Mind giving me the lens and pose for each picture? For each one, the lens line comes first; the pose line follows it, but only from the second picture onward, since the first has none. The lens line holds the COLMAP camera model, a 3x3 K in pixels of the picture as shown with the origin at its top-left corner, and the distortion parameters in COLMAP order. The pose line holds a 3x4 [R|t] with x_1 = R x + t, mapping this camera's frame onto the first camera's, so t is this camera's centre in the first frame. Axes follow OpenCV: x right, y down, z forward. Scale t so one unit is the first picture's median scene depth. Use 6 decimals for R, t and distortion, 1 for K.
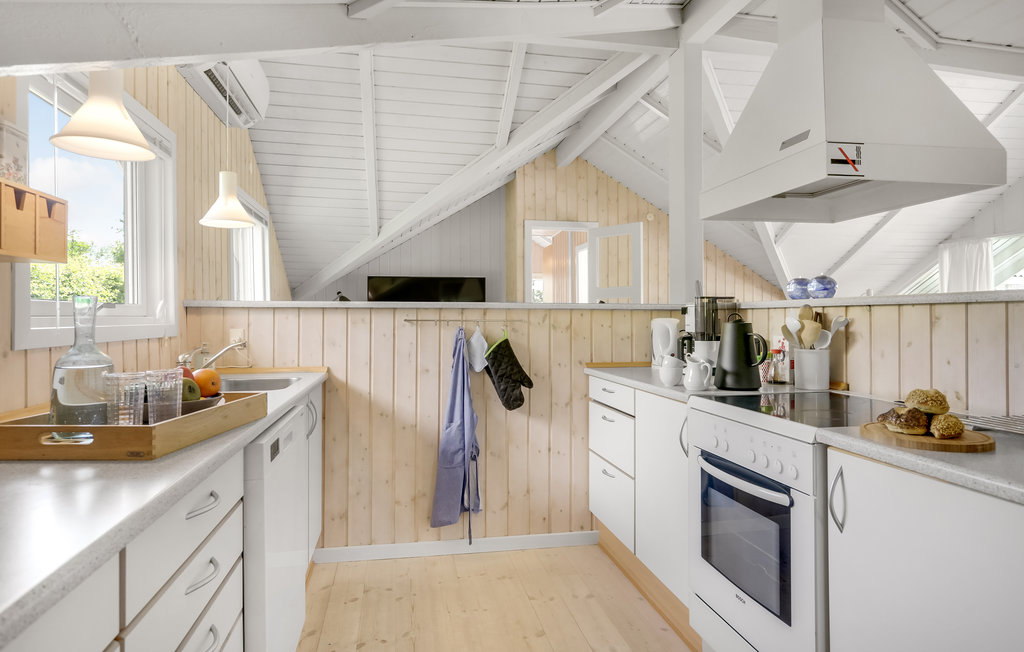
lens RADIAL K [[580.3, 0, 509.3], [0, 580.3, 308.0], [0, 0, 1]] dist [-0.000202, 0.000191]
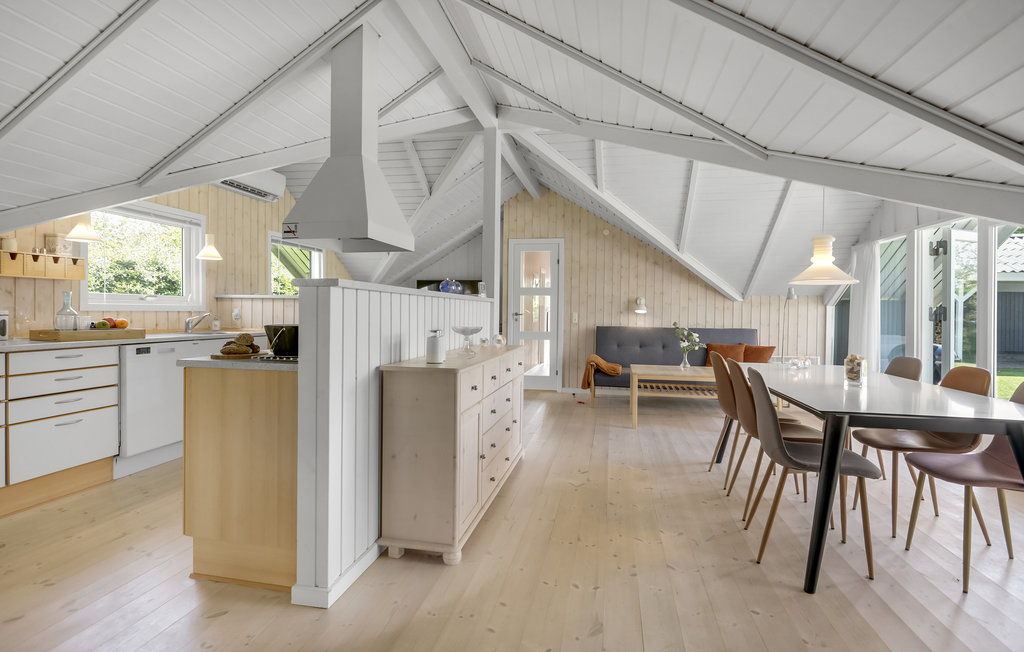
lens RADIAL K [[497.8, 0, 508.1], [0, 497.8, 309.2], [0, 0, 1]] dist [-0.004595, -0.000552]
pose [[0.924048, 0.013988, -0.382020, 0.762617], [-0.010883, 0.999888, 0.010289, 0.007397], [0.382121, -0.005350, 0.924097, -0.169768]]
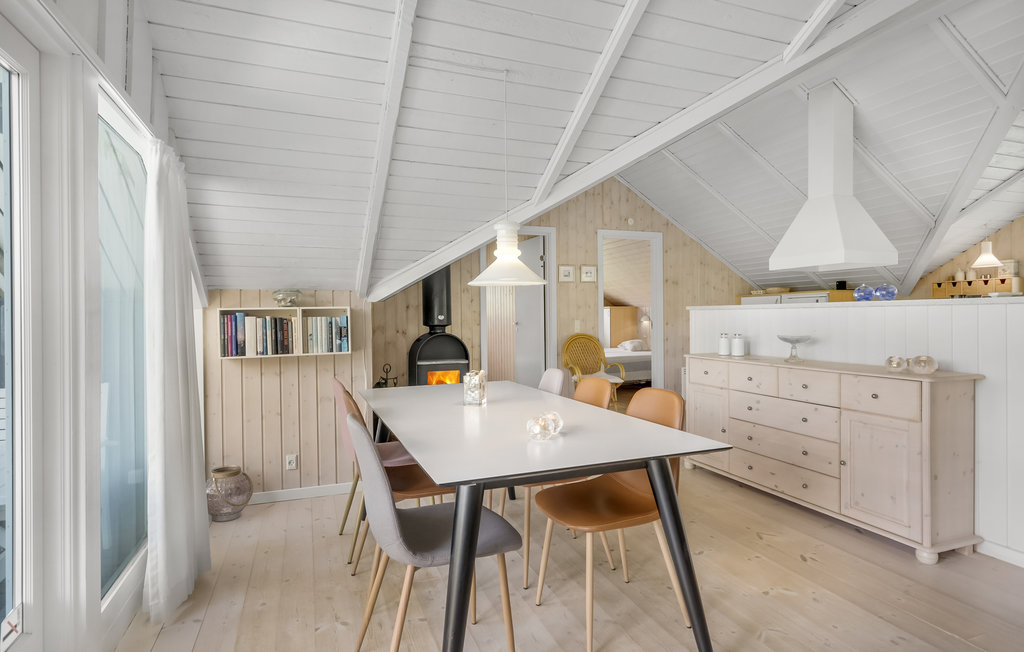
lens RADIAL K [[537.1, 0, 512.0], [0, 537.1, 326.0], [0, 0, 1]] dist [0.002773, 0.001604]
pose [[-0.983797, 0.017689, -0.178412, 1.013997], [0.017194, 0.999843, 0.004321, 0.015831], [0.178460, 0.001184, -0.983946, 1.299095]]
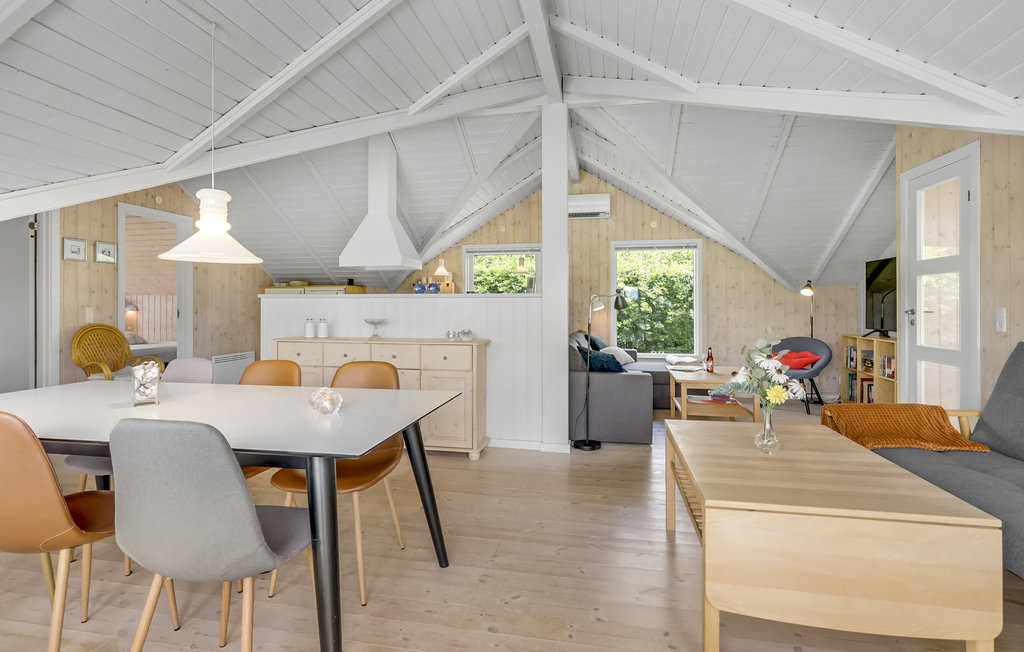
lens RADIAL K [[497.8, 0, 508.1], [0, 497.8, 309.2], [0, 0, 1]] dist [-0.004595, -0.000552]
pose [[-0.369446, 0.008513, -0.929213, 1.272607], [0.014987, 0.999883, 0.003202, 0.023553], [0.929131, -0.012743, -0.369531, 1.160820]]
